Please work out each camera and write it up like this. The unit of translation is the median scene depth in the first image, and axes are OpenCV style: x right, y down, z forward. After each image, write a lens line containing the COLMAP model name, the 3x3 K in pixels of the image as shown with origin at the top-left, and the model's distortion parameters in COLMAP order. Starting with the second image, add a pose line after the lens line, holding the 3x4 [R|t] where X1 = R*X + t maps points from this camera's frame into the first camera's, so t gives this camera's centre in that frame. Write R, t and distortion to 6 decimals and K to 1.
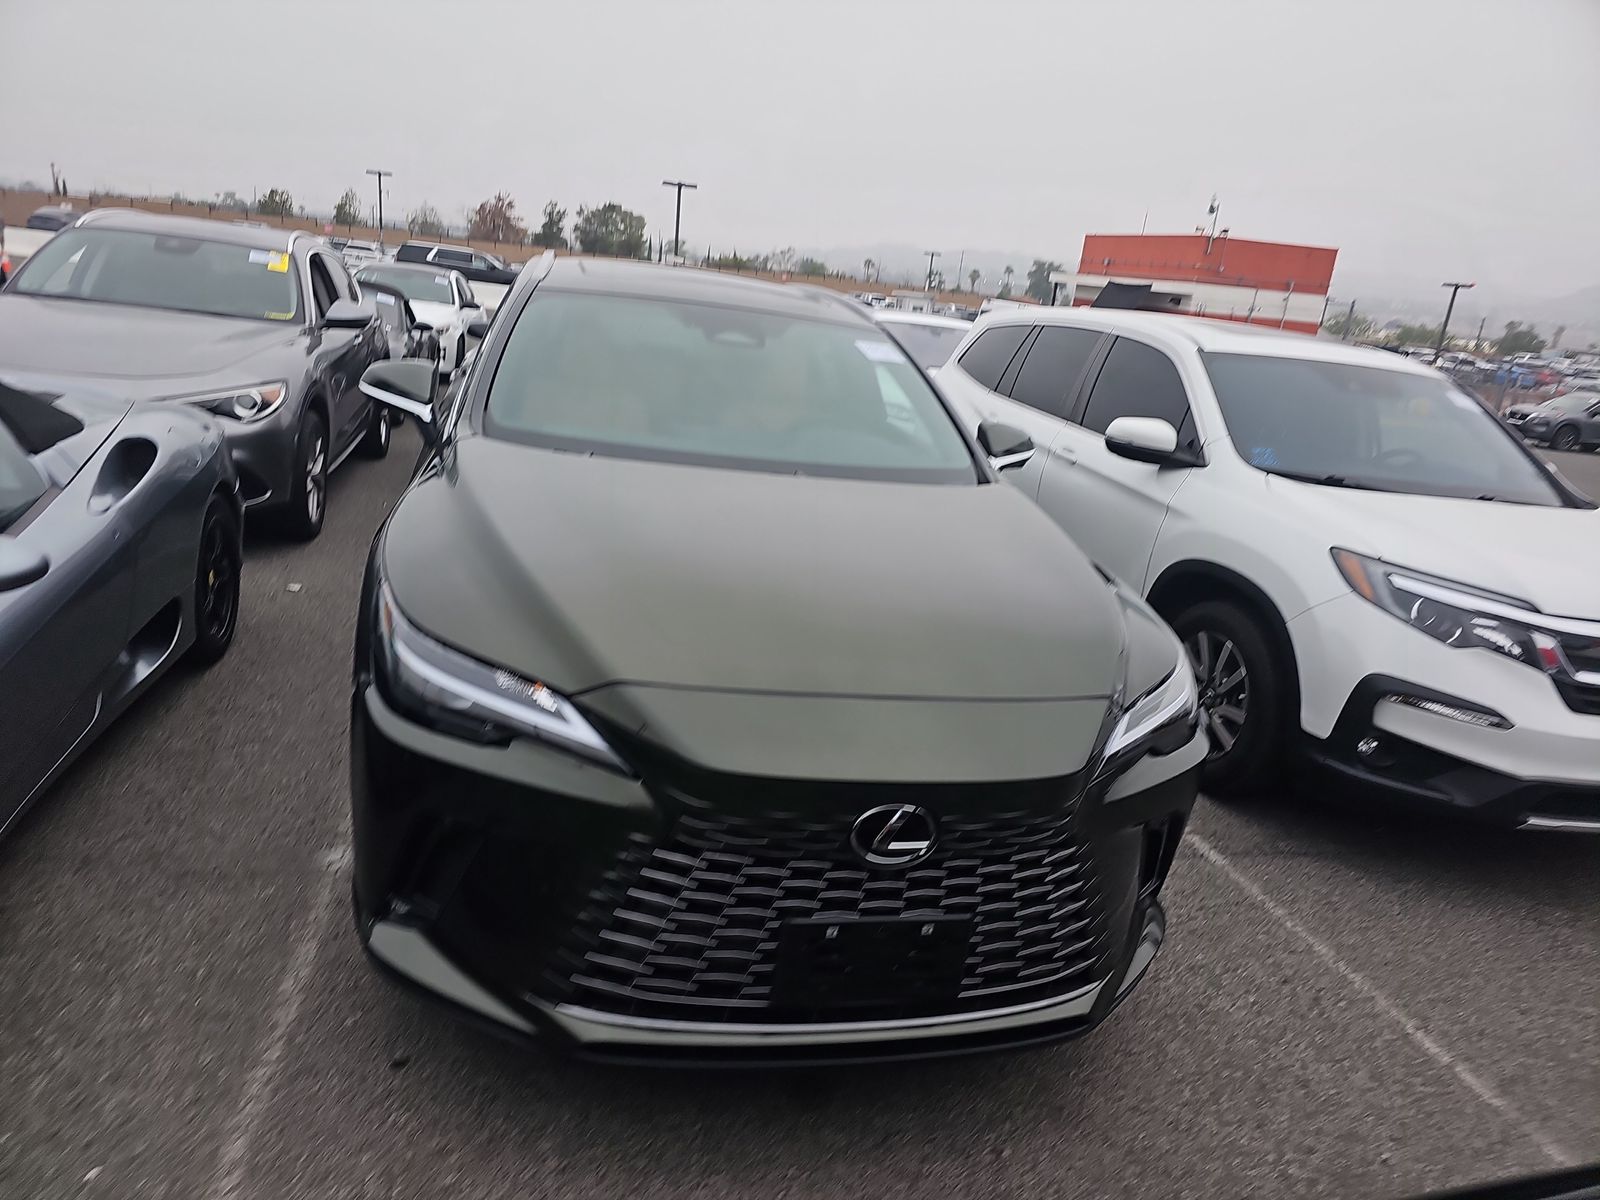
lens RADIAL K [[1068.9, 0, 796.3], [0, 1068.9, 596.1], [0, 0, 1]] dist [0.020612, -0.018808]
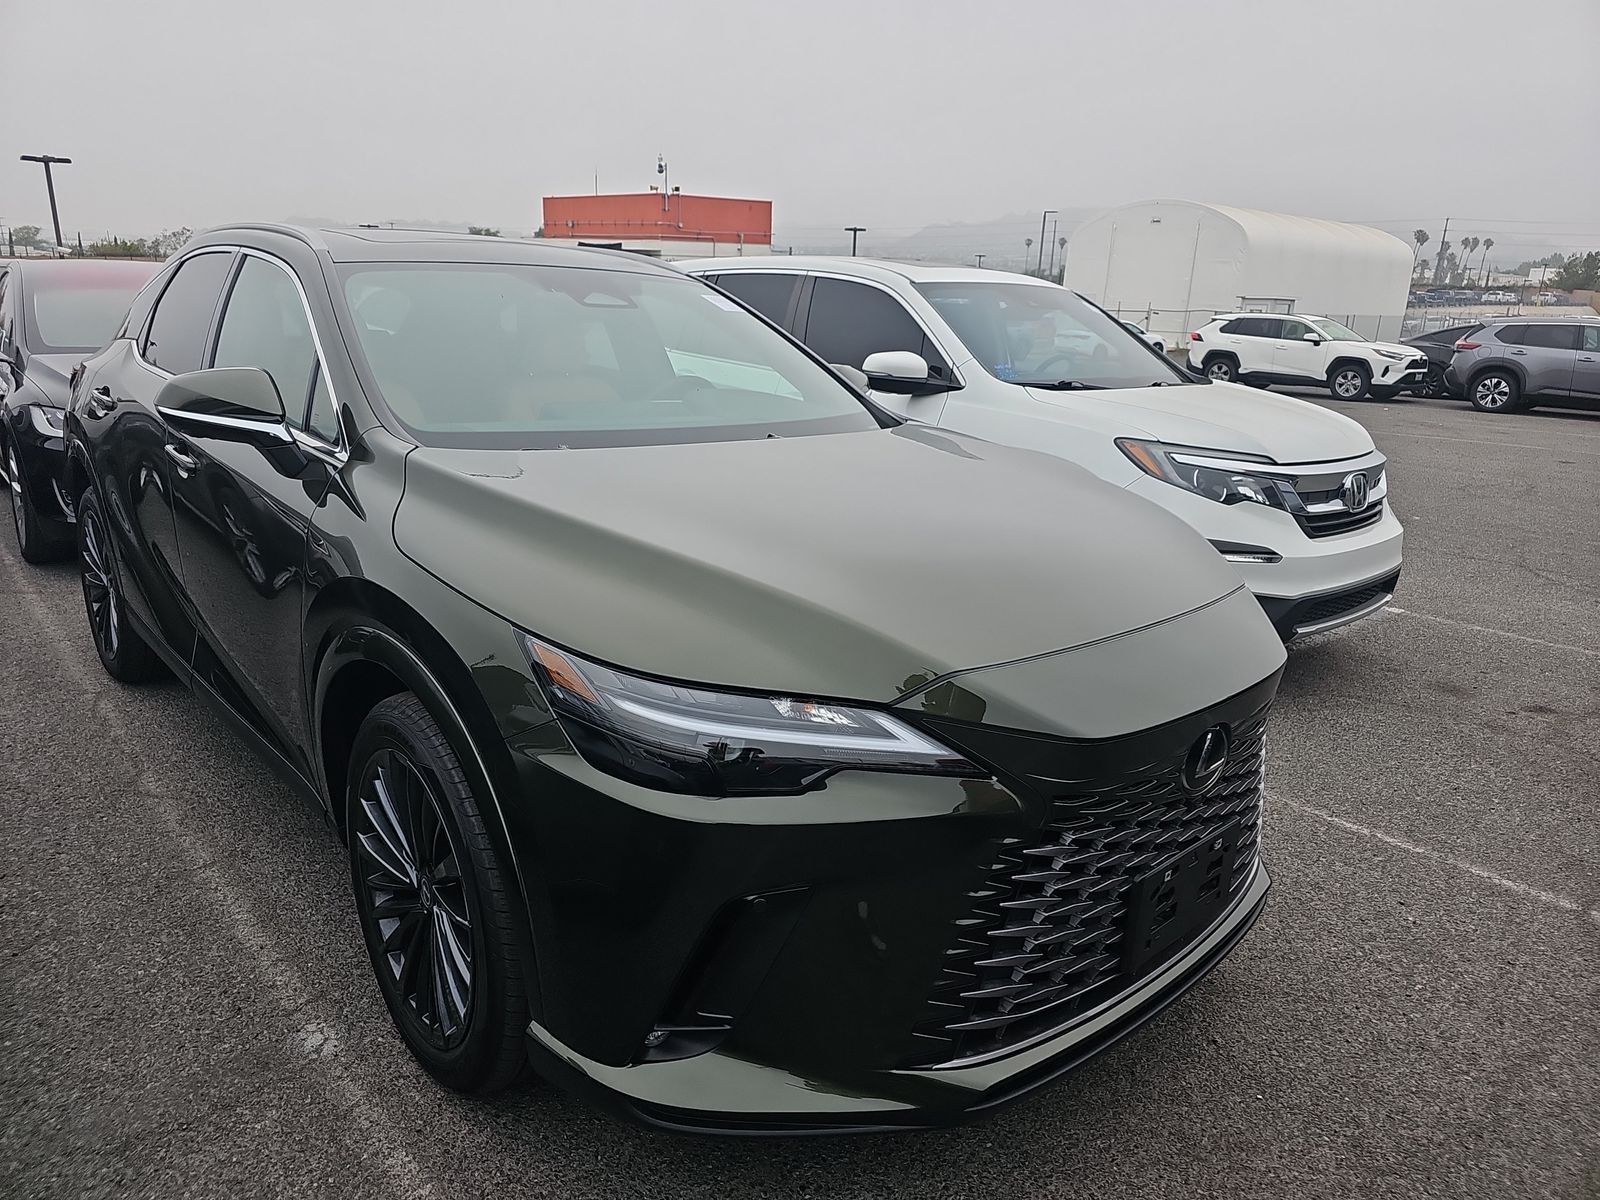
lens RADIAL K [[1052.8, 0, 801.3], [0, 1052.8, 578.1], [0, 0, 1]] dist [0.094794, -0.109063]
pose [[0.872121, -0.205499, 0.444045, -0.323825], [0.198982, 0.978051, 0.061823, -0.037248], [-0.447003, 0.034440, 0.893869, 0.146880]]
